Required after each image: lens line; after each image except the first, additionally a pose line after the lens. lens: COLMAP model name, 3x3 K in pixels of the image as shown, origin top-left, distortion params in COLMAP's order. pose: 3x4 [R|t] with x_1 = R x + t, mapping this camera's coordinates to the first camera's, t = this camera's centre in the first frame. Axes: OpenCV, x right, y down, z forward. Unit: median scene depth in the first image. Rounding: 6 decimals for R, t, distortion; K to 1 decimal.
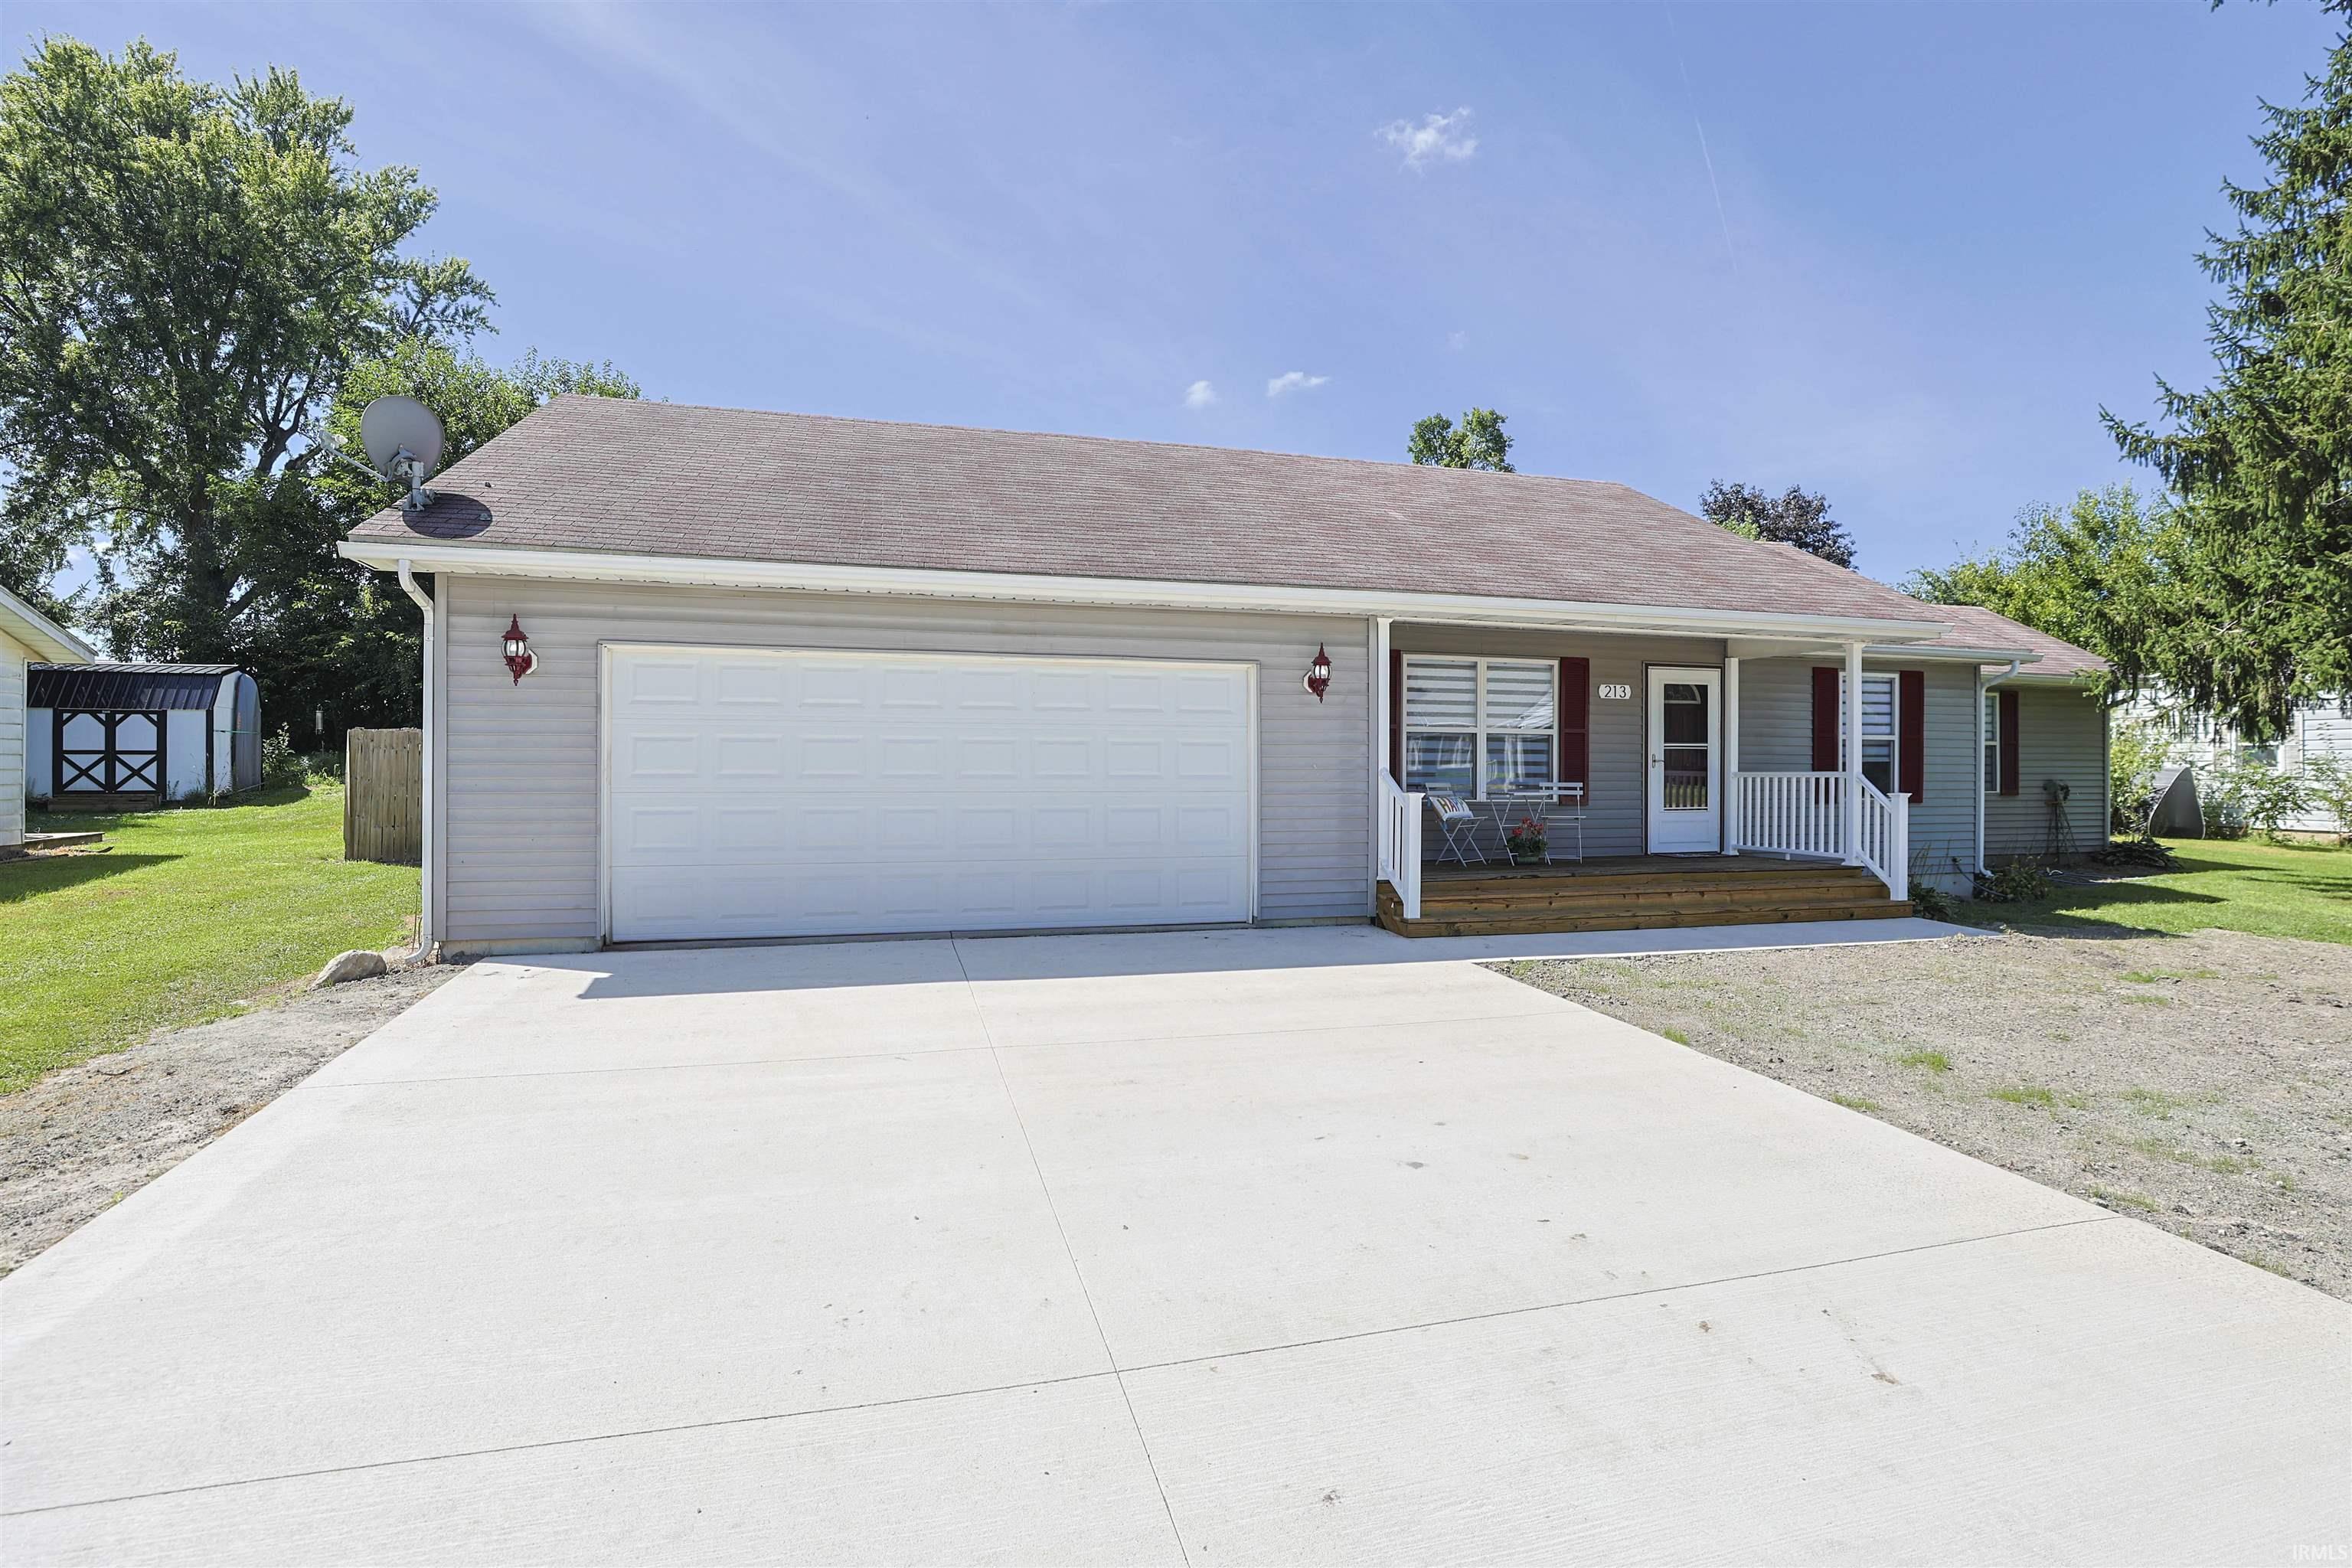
lens RADIAL K [[1086.2, 0, 1175.1], [0, 1086.2, 772.1], [0, 0, 1]] dist [-0.014707, 0.000739]
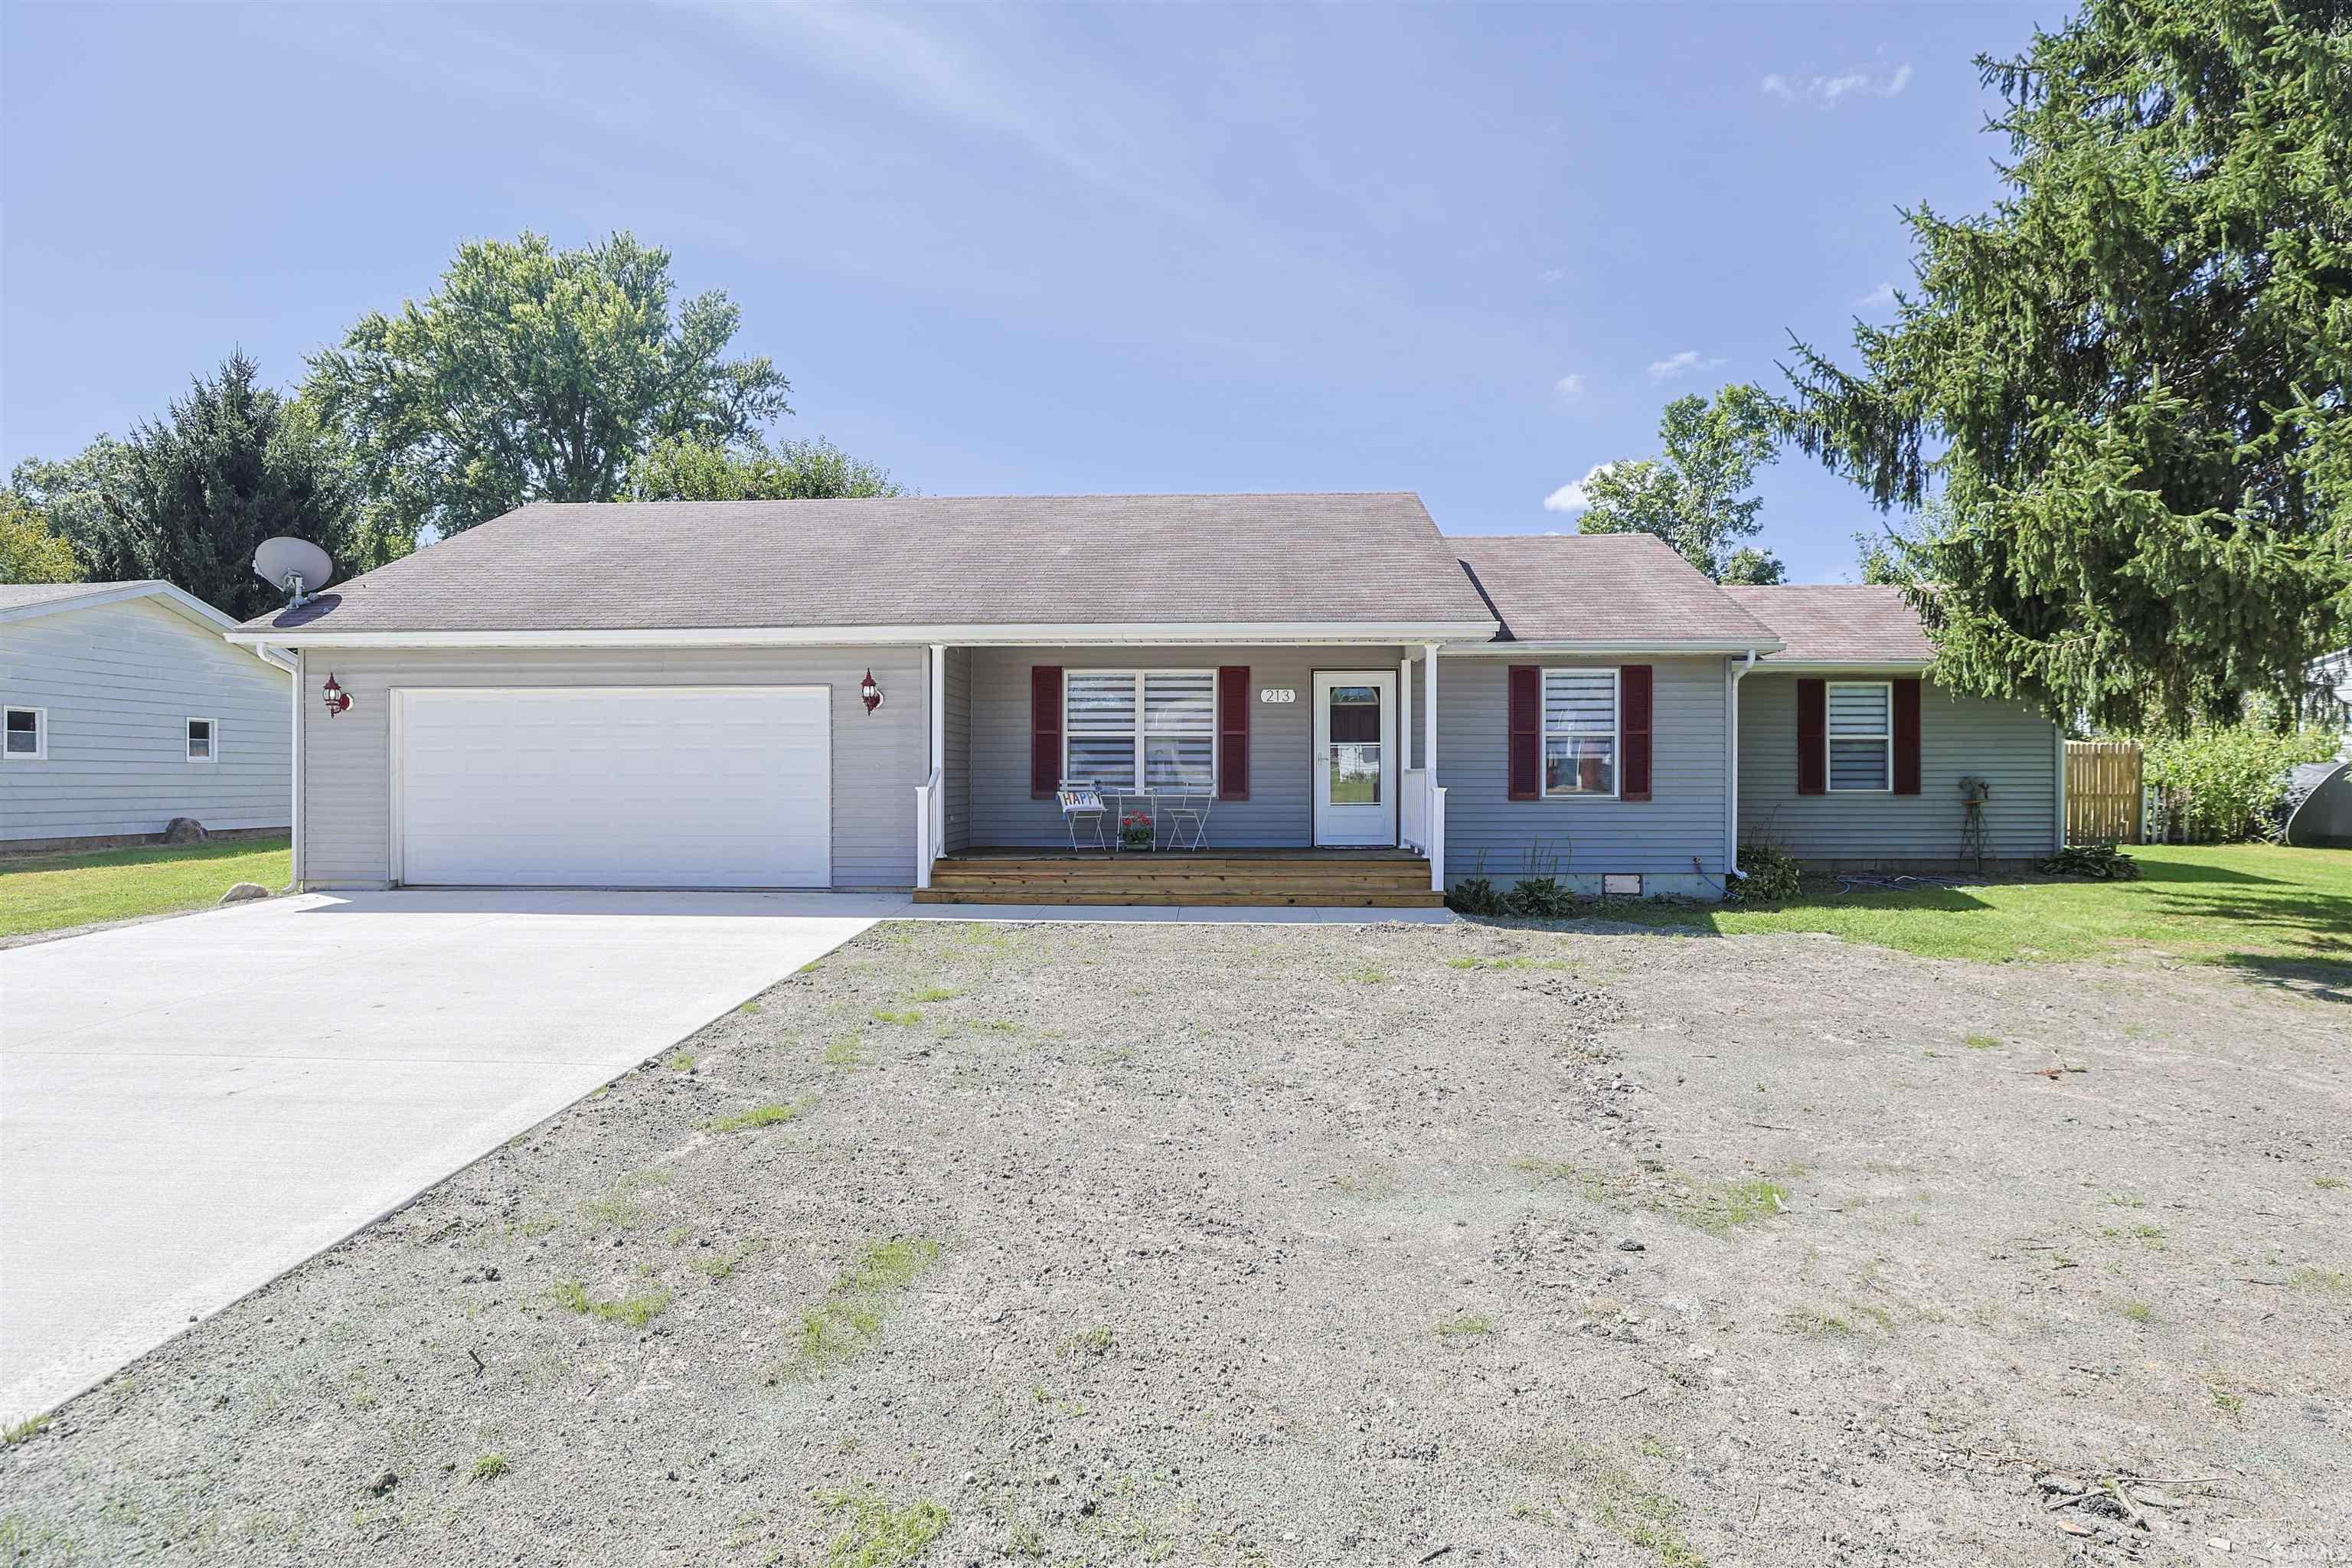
lens RADIAL K [[1107.1, 0, 1233.3], [0, 1107.1, 777.6], [0, 0, 1]] dist [-0.024495, 0.000841]
pose [[0.953154, -0.004422, -0.302454, 0.691792], [0.004012, 0.999990, -0.001978, 0.009414], [0.302460, 0.000672, 0.953162, -0.070324]]
